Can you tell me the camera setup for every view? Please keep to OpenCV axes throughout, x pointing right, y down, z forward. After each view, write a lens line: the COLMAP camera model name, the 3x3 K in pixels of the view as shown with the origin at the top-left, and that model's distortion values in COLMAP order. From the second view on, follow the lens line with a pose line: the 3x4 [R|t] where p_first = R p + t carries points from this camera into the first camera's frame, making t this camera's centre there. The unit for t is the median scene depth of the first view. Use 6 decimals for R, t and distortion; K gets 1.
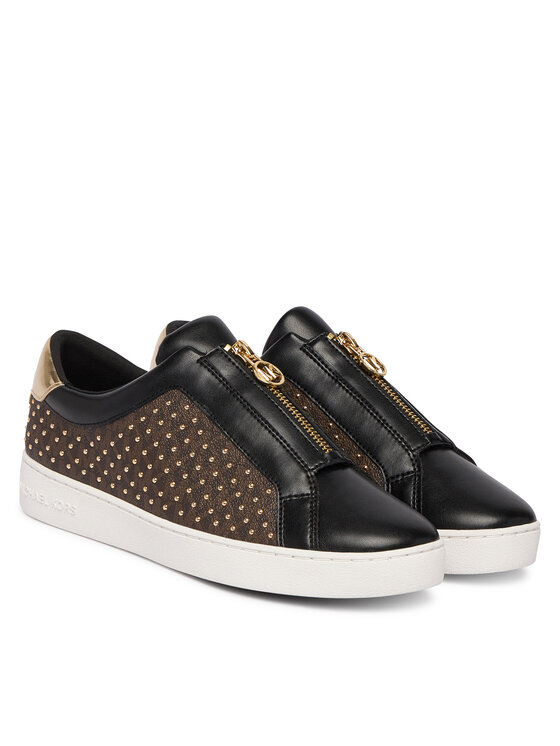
lens RADIAL K [[1361.0, 0, 281.8], [0, 1361.0, 375.2], [0, 0, 1]] dist [-0.087359, 0.000000]
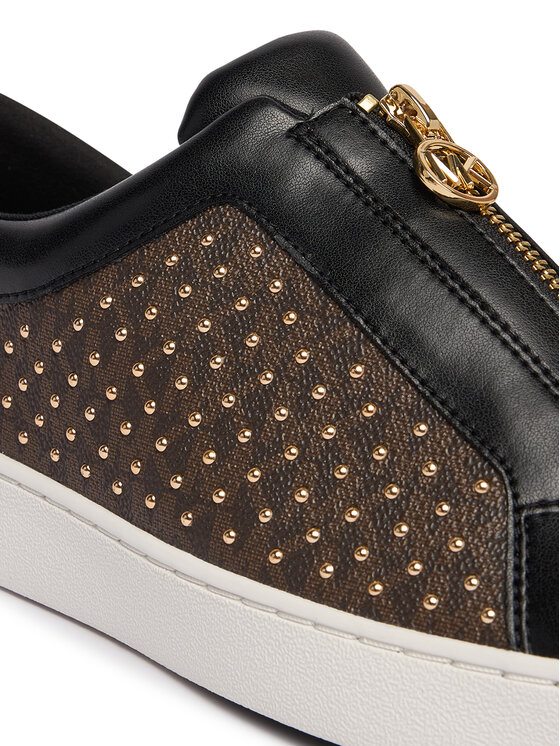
lens RADIAL K [[1038.6, 0, 277.9], [0, 1038.6, 368.9], [0, 0, 1]] dist [-0.002466, 0.000000]
pose [[0.999213, 0.037030, -0.014206, -0.058674], [-0.037216, 0.999222, -0.013082, 0.059239], [0.013711, 0.013600, 0.999814, 0.717301]]
